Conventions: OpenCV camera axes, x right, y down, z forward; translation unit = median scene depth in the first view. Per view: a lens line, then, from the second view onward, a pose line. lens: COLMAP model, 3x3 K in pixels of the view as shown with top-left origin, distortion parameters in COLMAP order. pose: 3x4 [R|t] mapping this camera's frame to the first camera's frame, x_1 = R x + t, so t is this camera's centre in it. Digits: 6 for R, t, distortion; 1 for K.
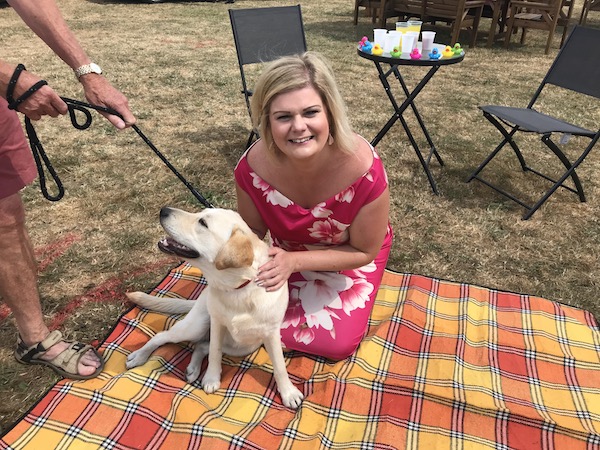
lens RADIAL K [[494.1, 0, 303.3], [0, 494.1, 220.2], [0, 0, 1]] dist [0.007211, -0.016609]
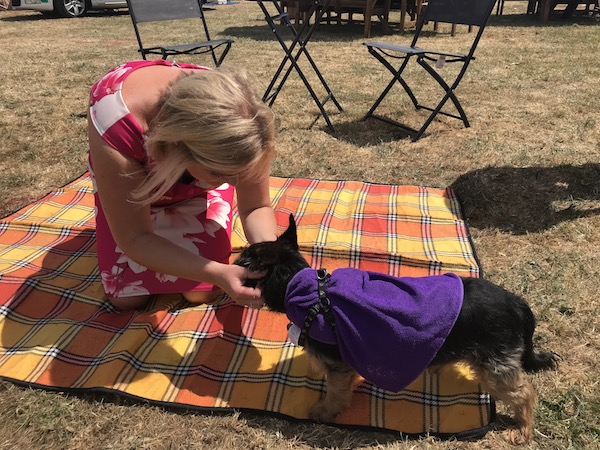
lens RADIAL K [[494.1, 0, 302.3], [0, 494.1, 227.1], [0, 0, 1]] dist [0.007211, -0.016609]
pose [[0.992713, -0.081289, 0.088955, 0.094743], [0.084515, 0.995872, -0.033113, 0.170544], [-0.085896, 0.040390, 0.995485, -0.017108]]
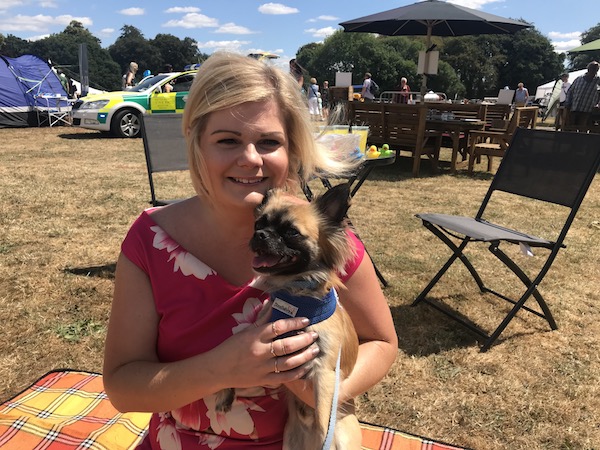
lens RADIAL K [[494.1, 0, 302.5], [0, 494.1, 224.0], [0, 0, 1]] dist [0.007211, -0.016609]
pose [[0.999843, -0.000527, 0.017736, 0.135839], [0.005125, 0.965524, -0.260263, 0.004572], [-0.016988, 0.260313, 0.965375, 0.180024]]
